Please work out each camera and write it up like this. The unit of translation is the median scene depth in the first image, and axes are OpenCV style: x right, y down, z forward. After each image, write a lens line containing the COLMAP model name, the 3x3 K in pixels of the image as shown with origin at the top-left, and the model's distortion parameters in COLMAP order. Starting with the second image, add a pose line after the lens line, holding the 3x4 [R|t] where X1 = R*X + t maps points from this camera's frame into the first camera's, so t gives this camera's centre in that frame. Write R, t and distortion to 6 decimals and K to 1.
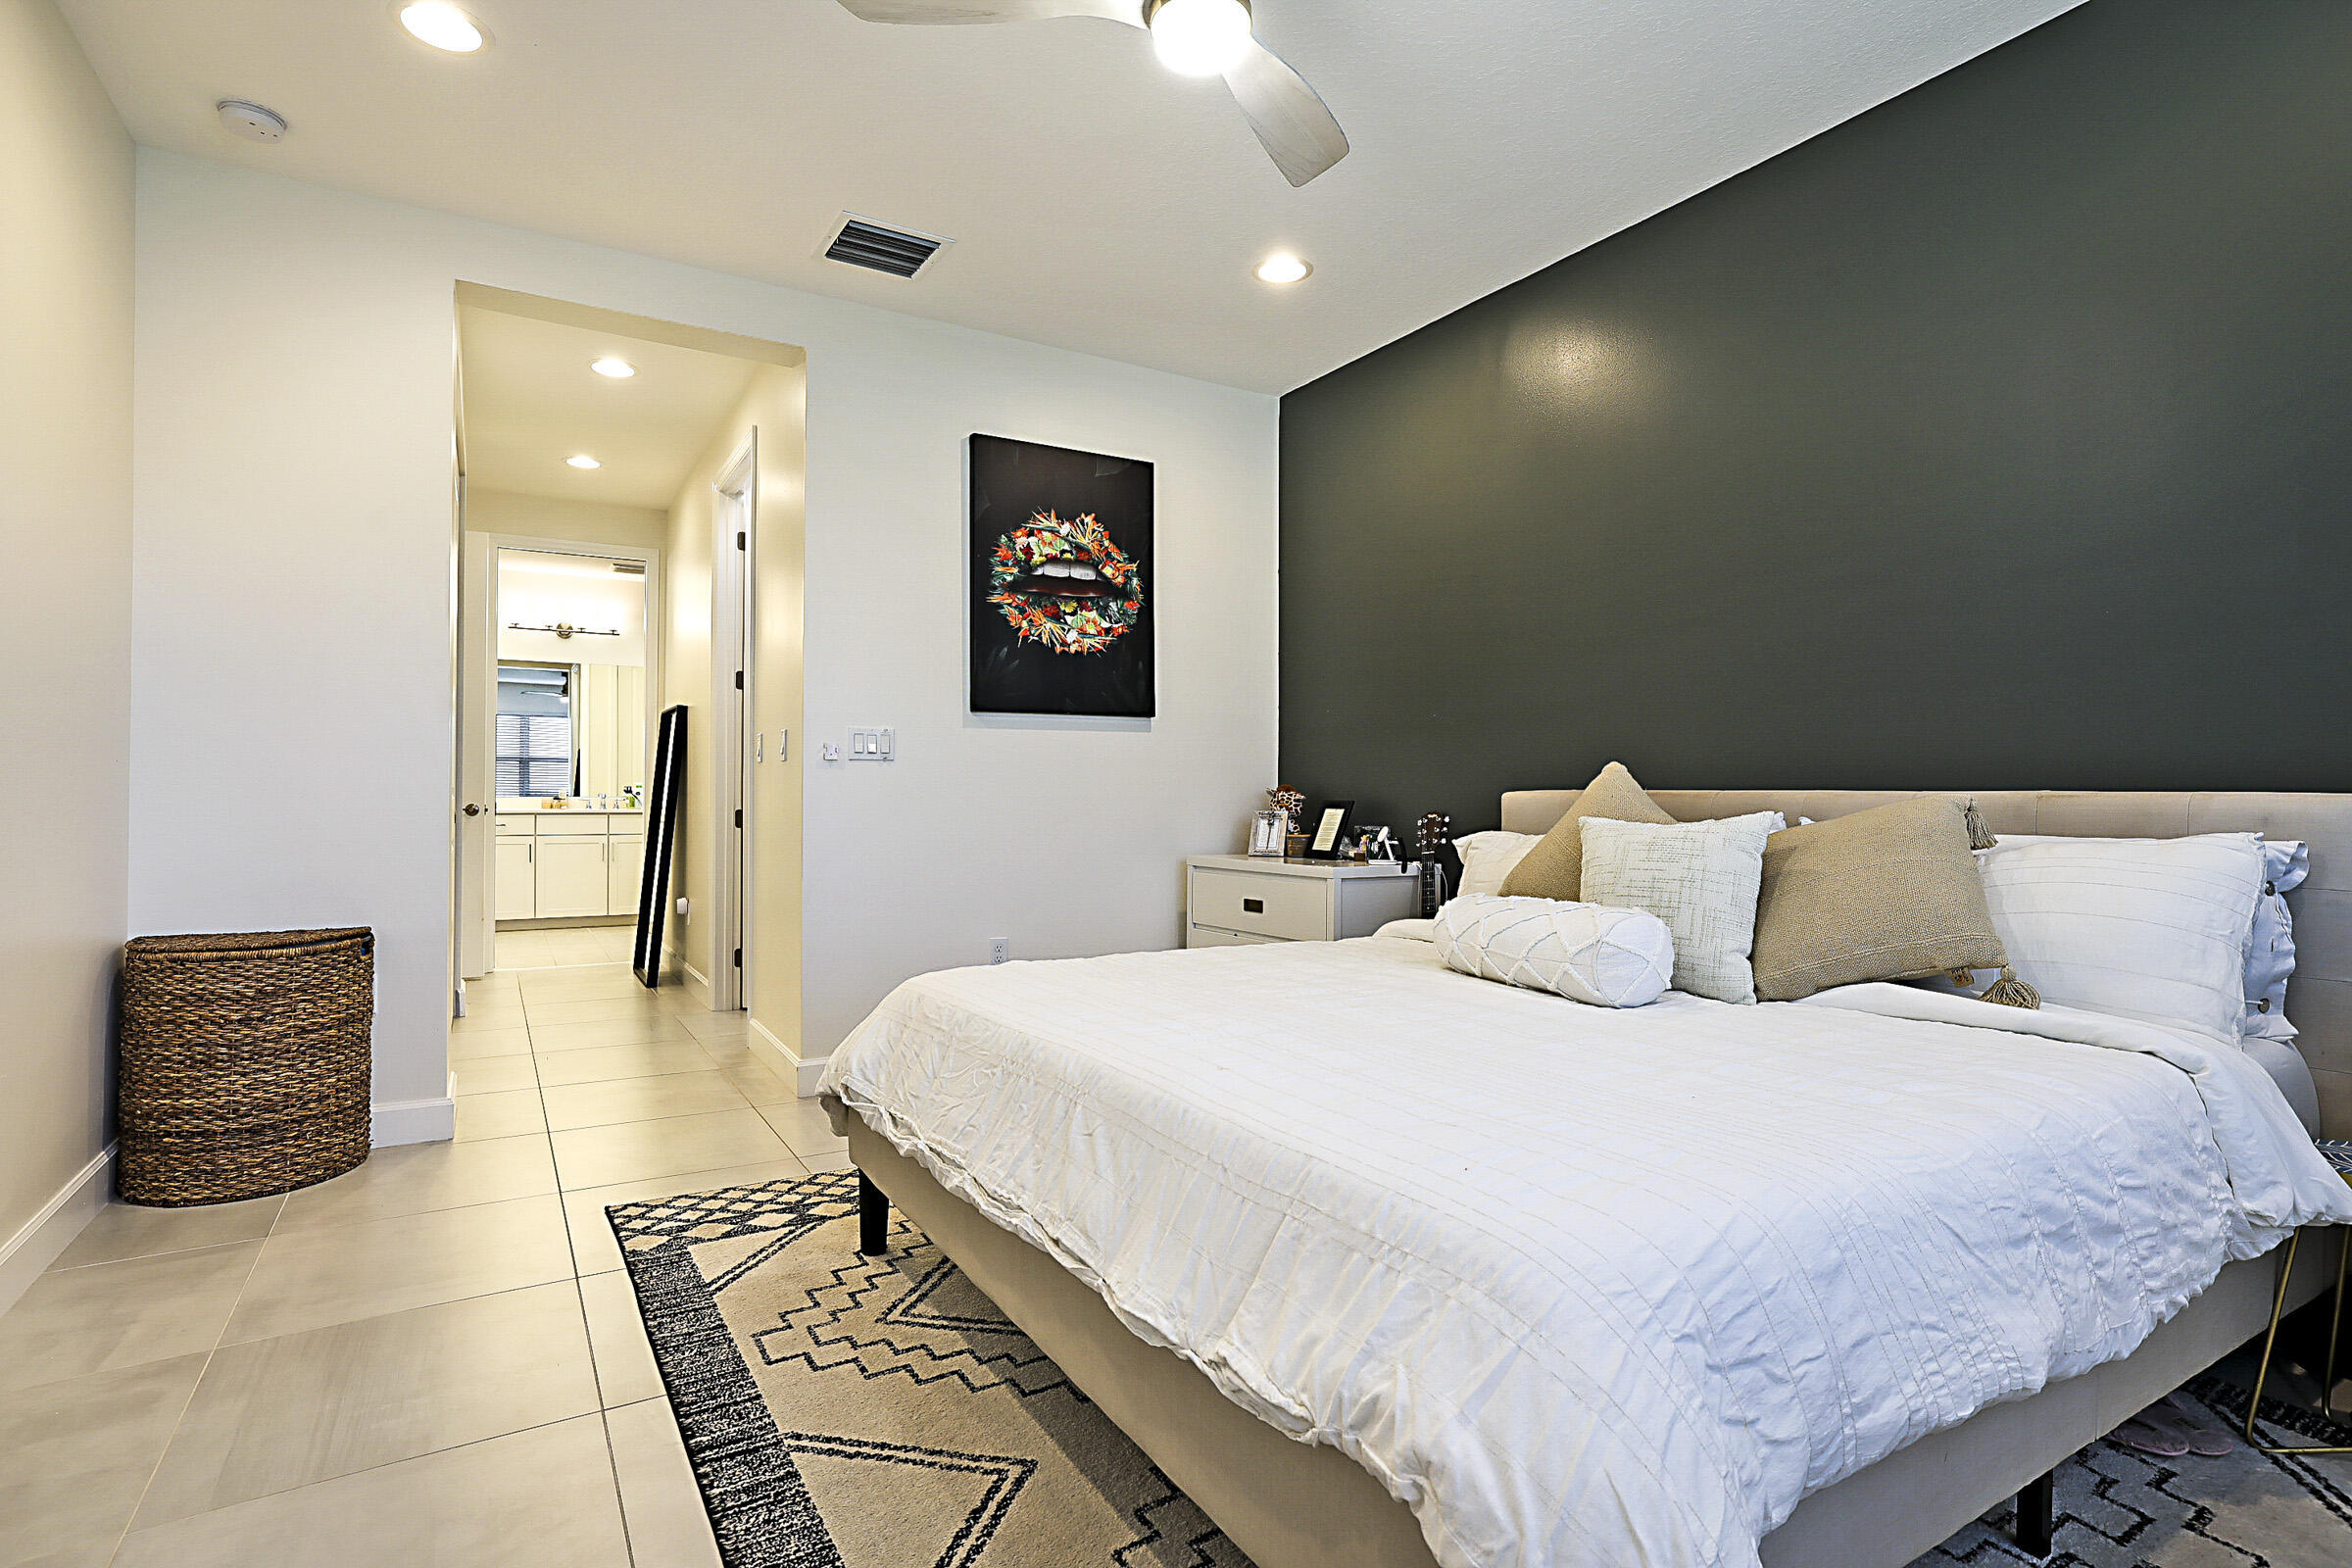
lens RADIAL K [[1157.1, 0, 1171.1], [0, 1157.1, 790.1], [0, 0, 1]] dist [-0.002229, -0.000138]
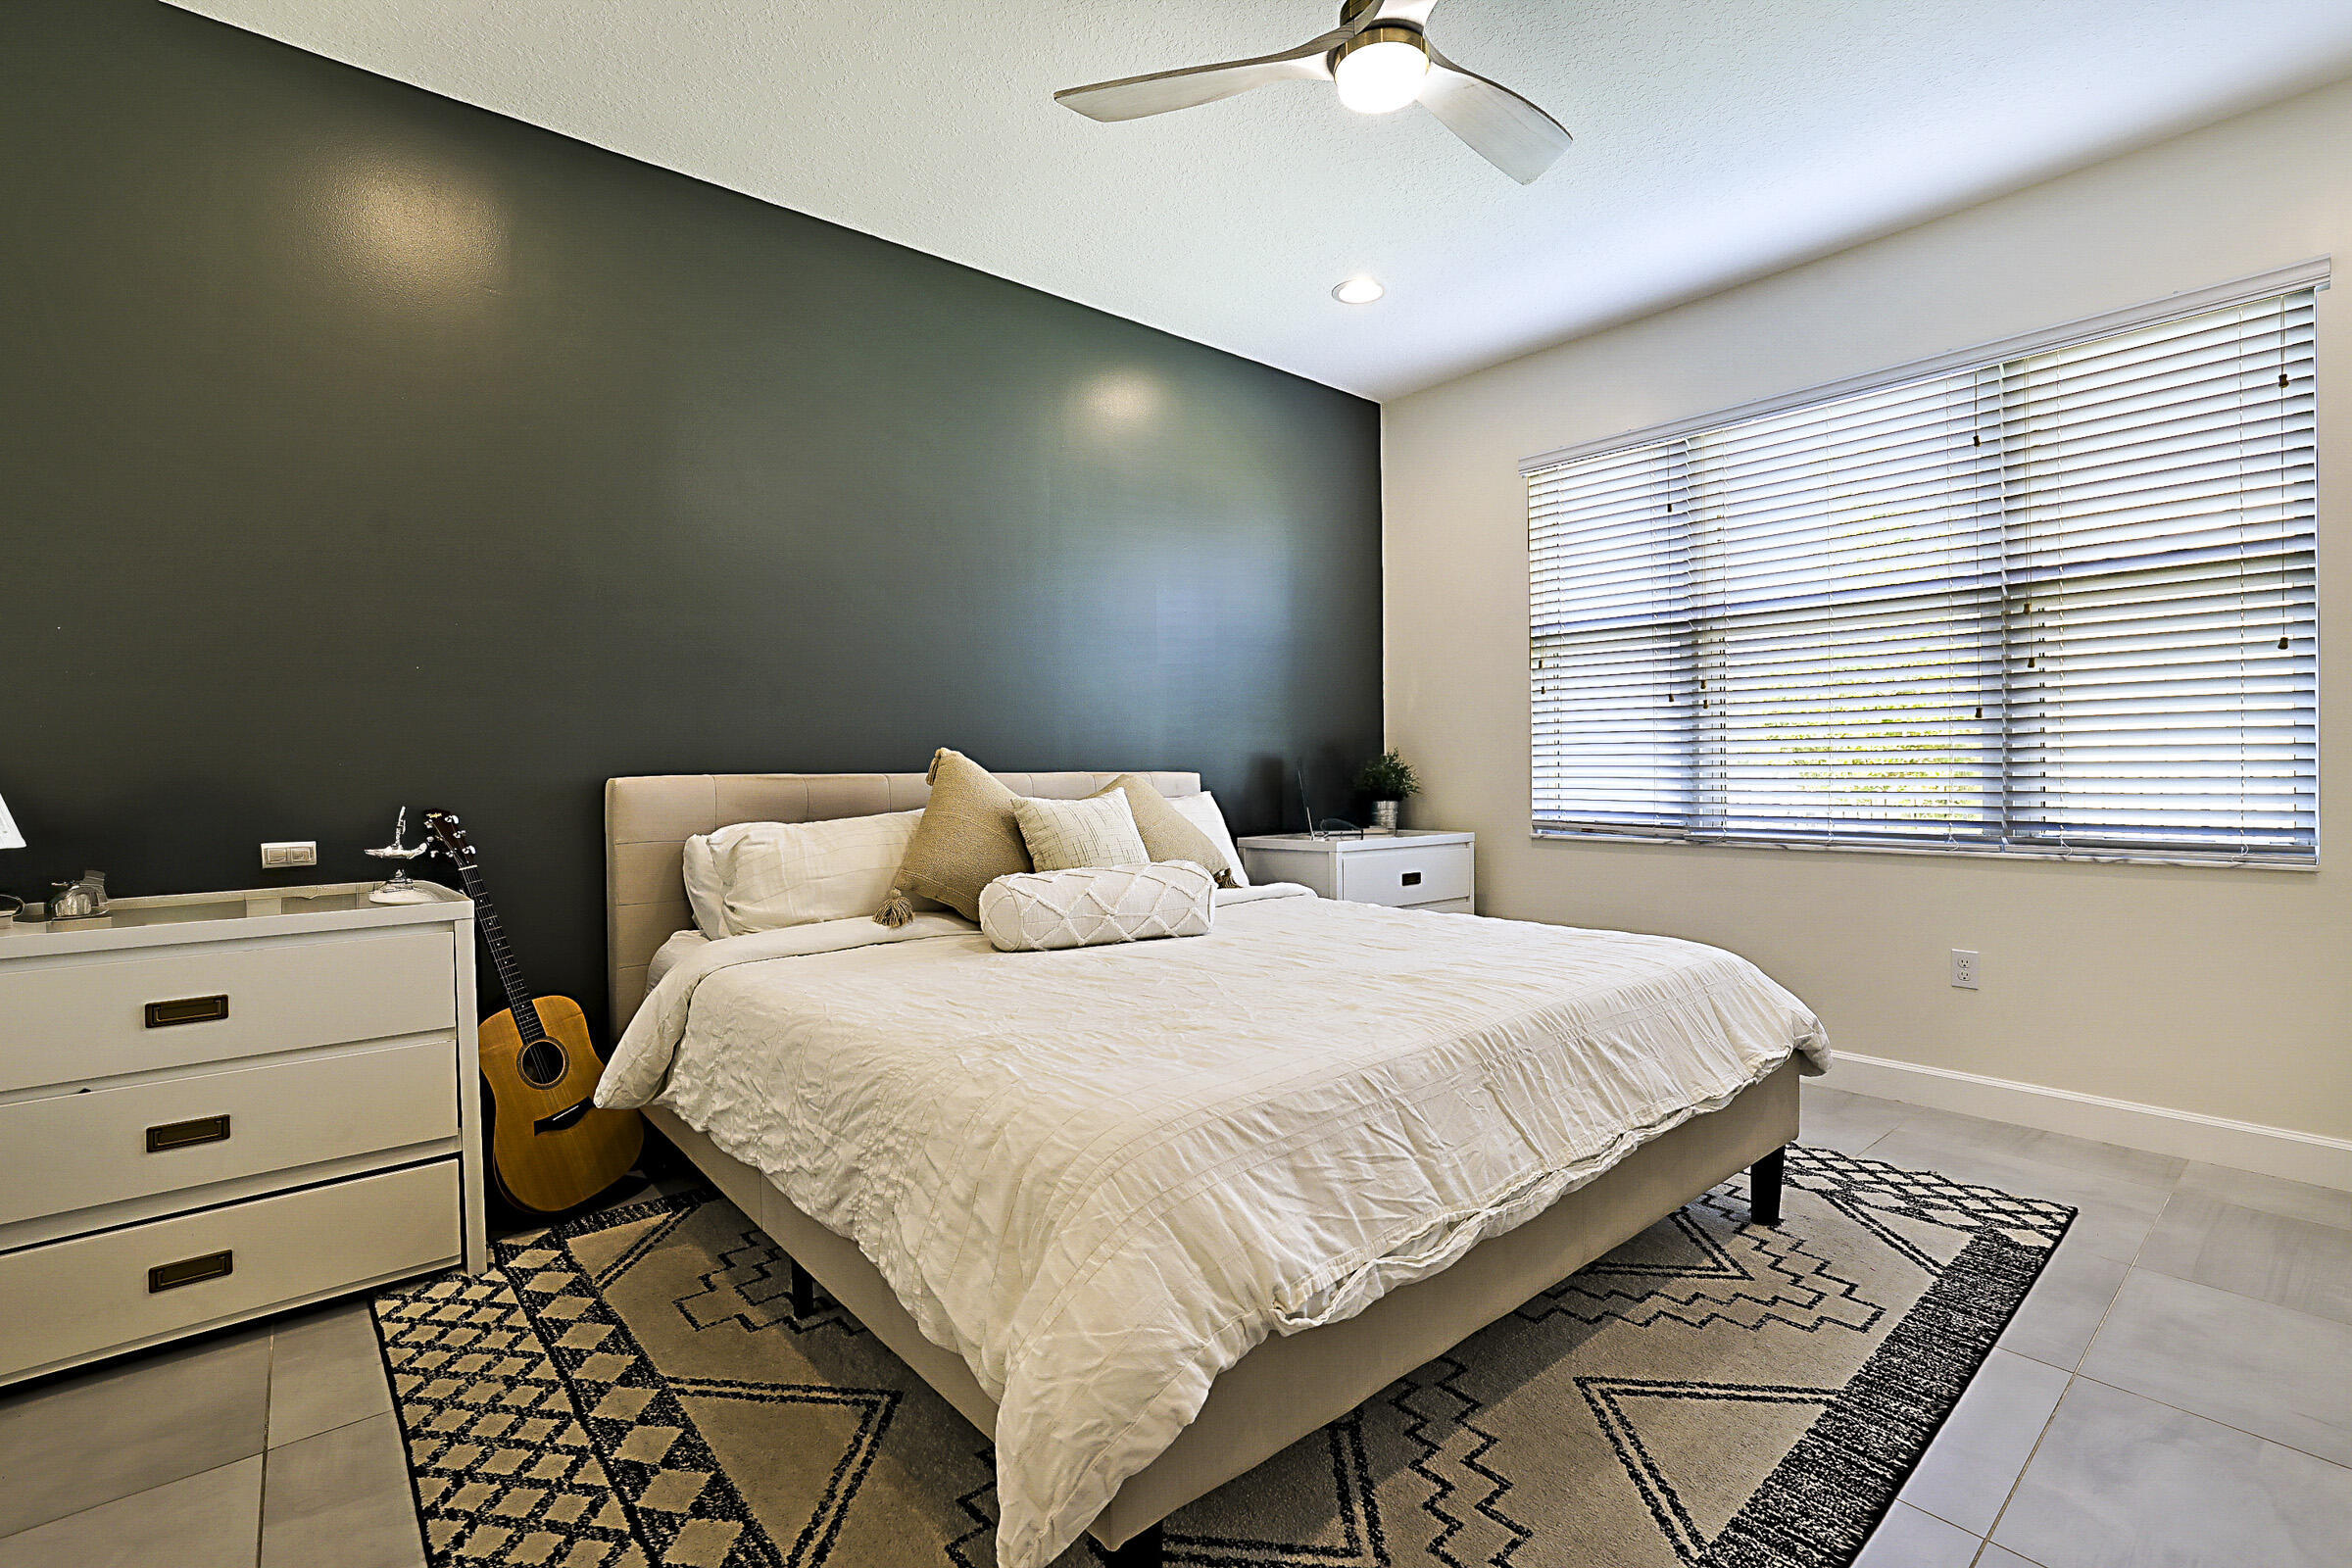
lens RADIAL K [[1040.8, 0, 1167.6], [0, 1040.8, 783.6], [0, 0, 1]] dist [0.002407, 0.000163]
pose [[-0.169354, 0.001440, 0.985554, -1.014514], [-0.005823, 0.999980, -0.002461, 0.001836], [-0.985538, -0.006156, -0.169342, 1.504632]]
